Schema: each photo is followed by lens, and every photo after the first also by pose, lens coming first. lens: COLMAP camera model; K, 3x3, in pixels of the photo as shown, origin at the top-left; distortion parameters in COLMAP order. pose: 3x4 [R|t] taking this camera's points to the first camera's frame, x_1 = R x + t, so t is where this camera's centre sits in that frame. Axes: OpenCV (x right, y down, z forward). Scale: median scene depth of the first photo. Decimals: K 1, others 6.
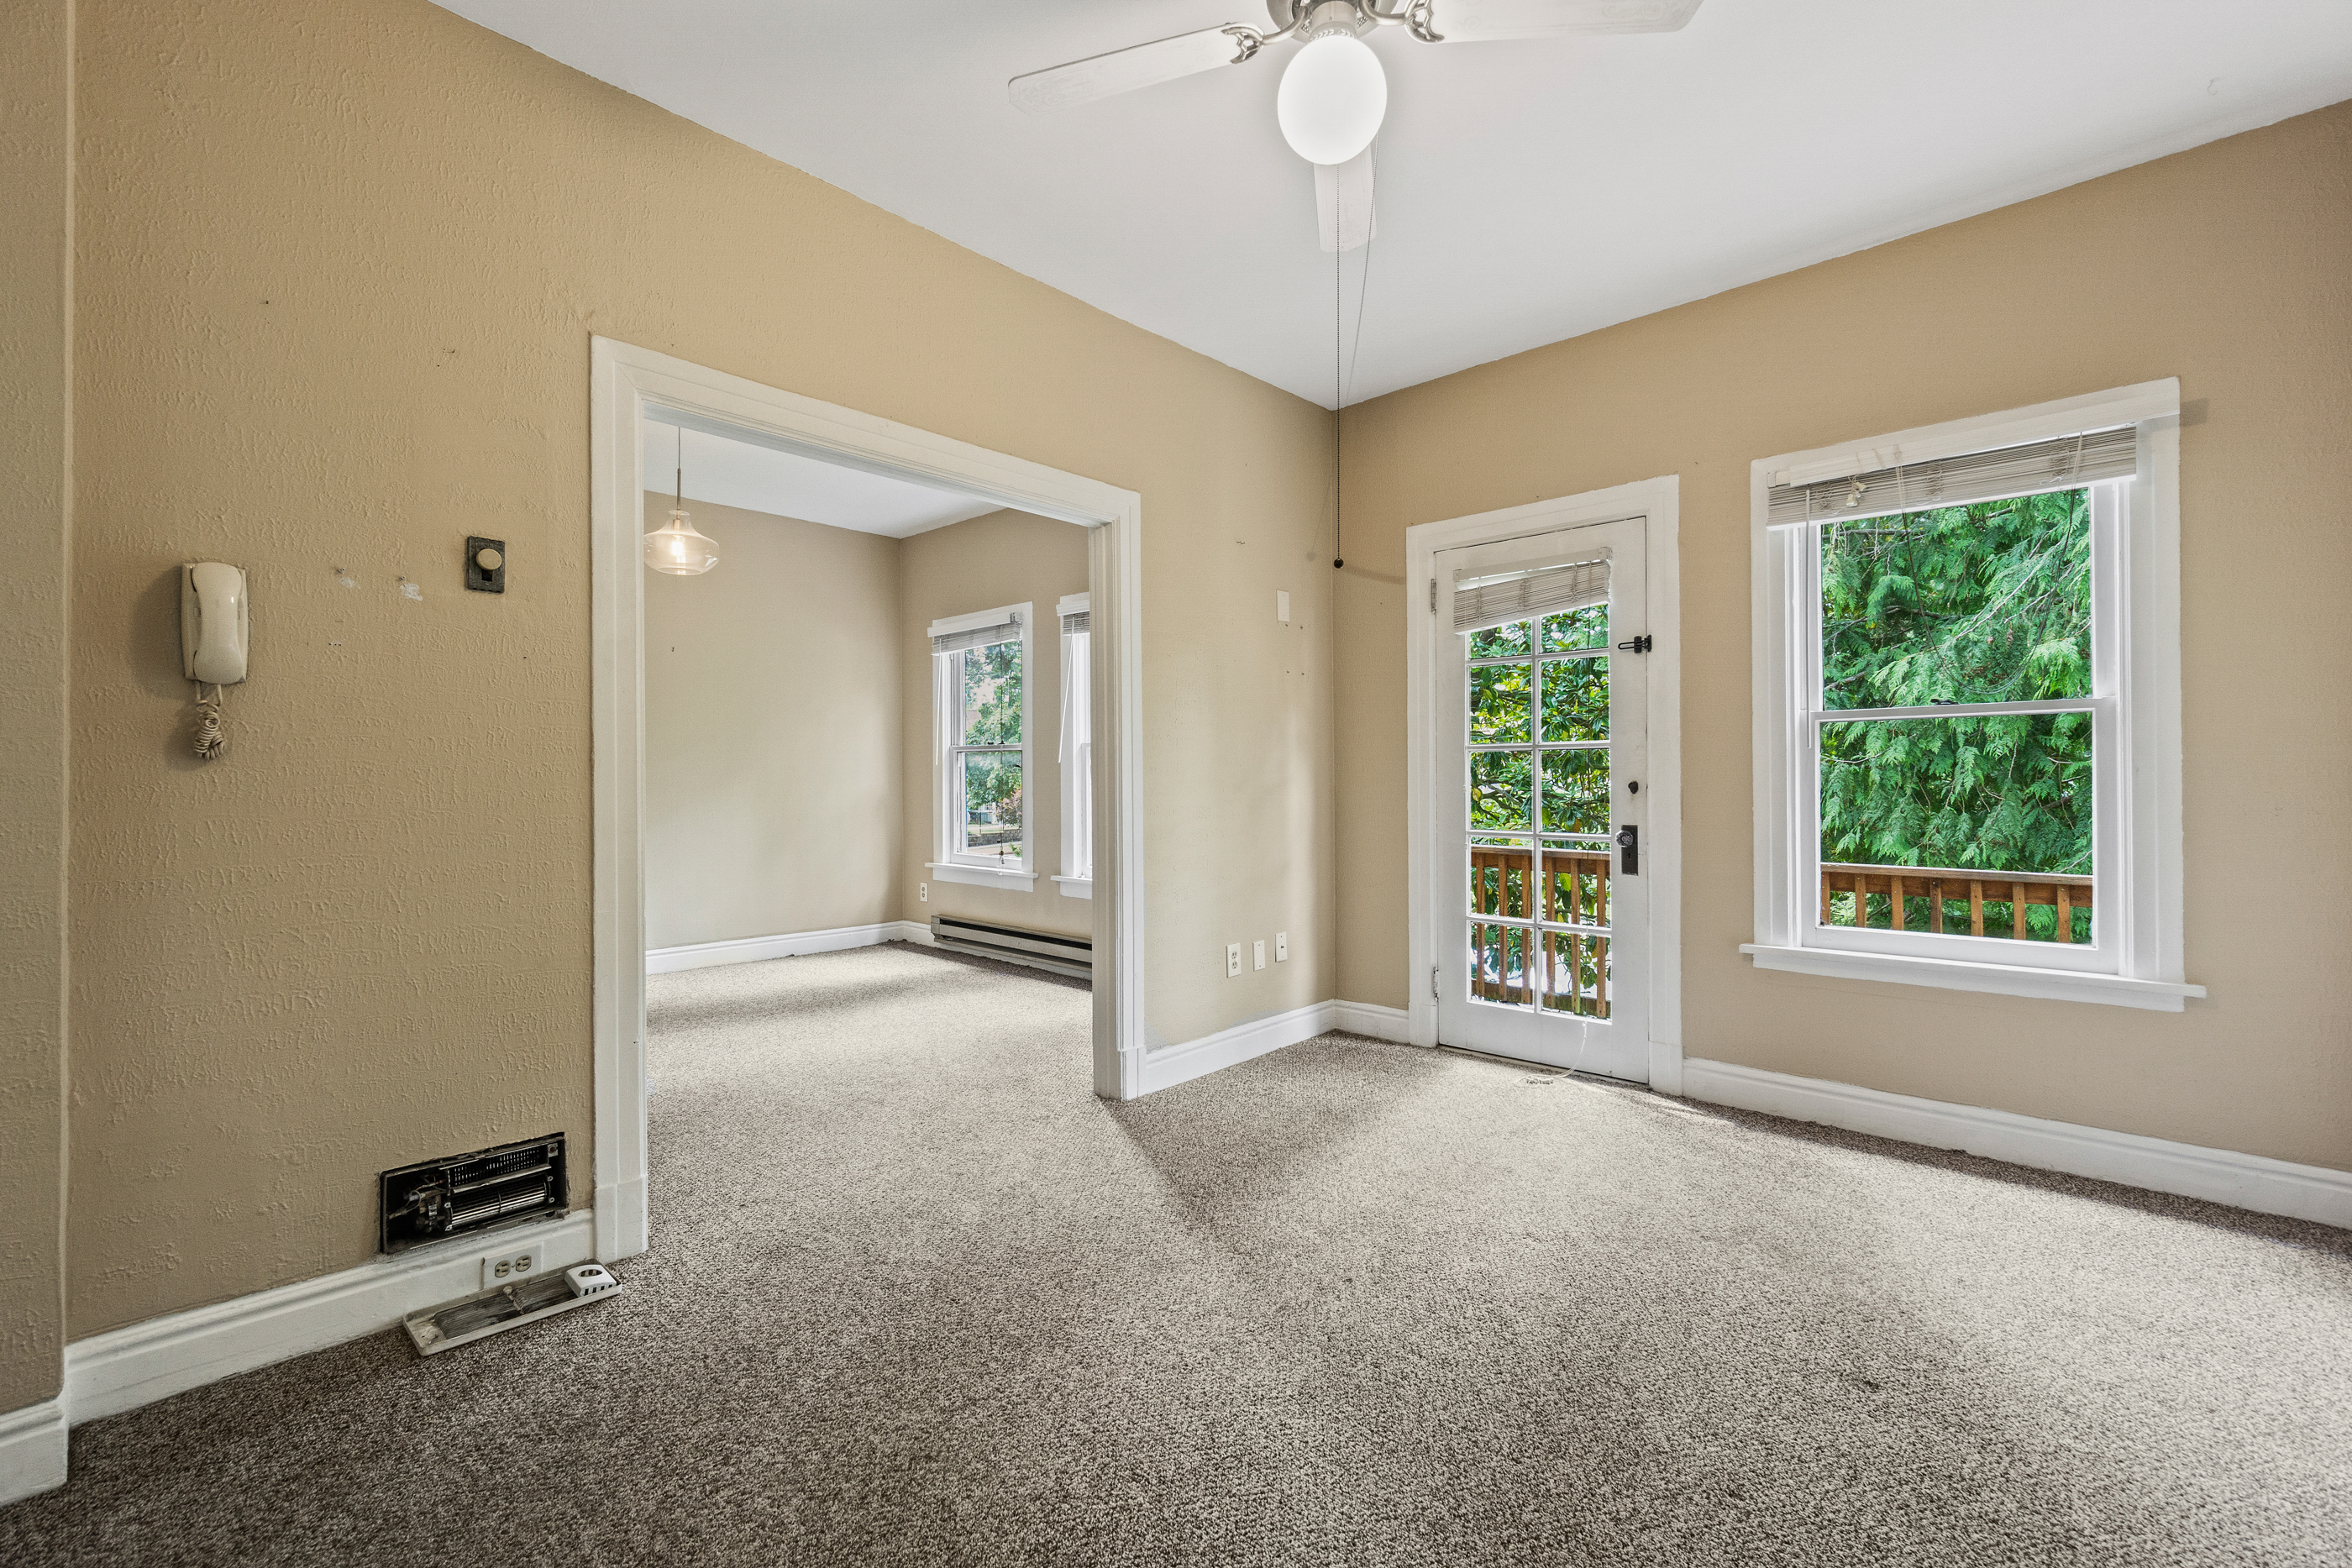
lens RADIAL K [[1027.1, 0, 1265.6], [0, 1027.1, 775.5], [0, 0, 1]] dist [-0.004589, -0.001115]
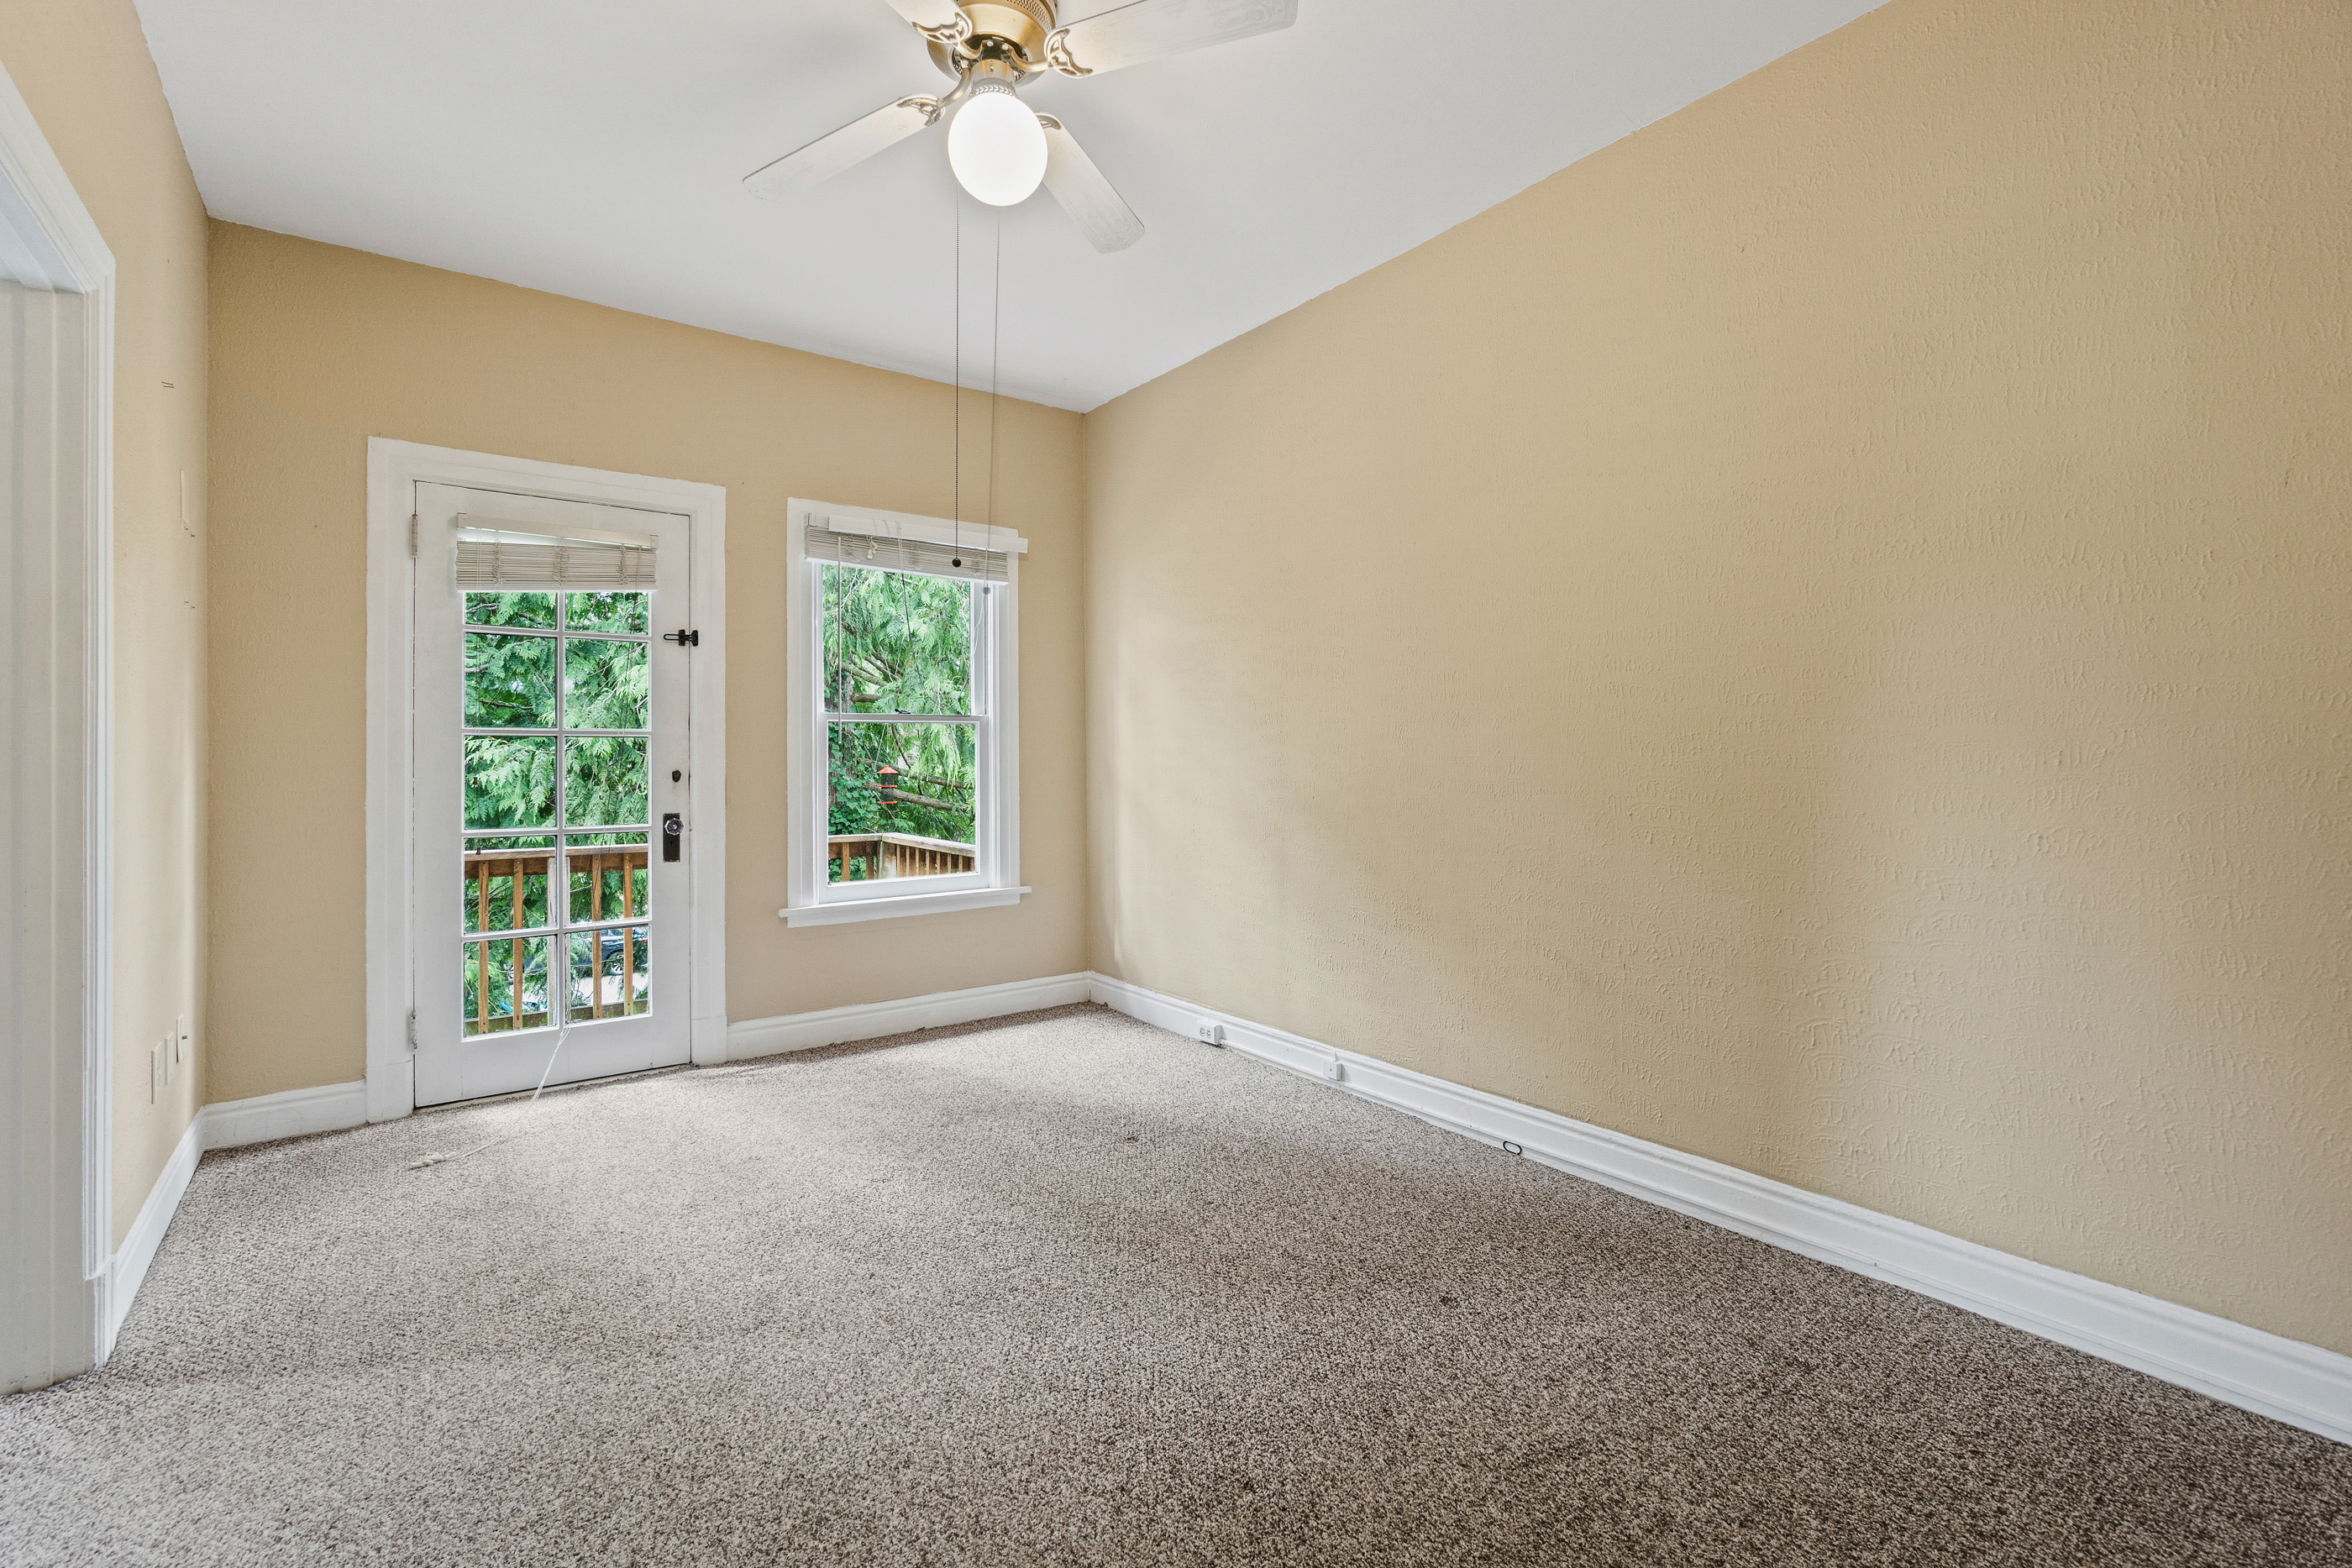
lens RADIAL K [[947.2, 0, 1165.5], [0, 947.2, 749.9], [0, 0, 1]] dist [-0.015793, 0.000443]
pose [[0.230528, 0.013776, 0.972968, -0.454842], [0.004541, 0.999874, -0.015233, 0.001632], [-0.973055, 0.007930, 0.230436, 0.315915]]
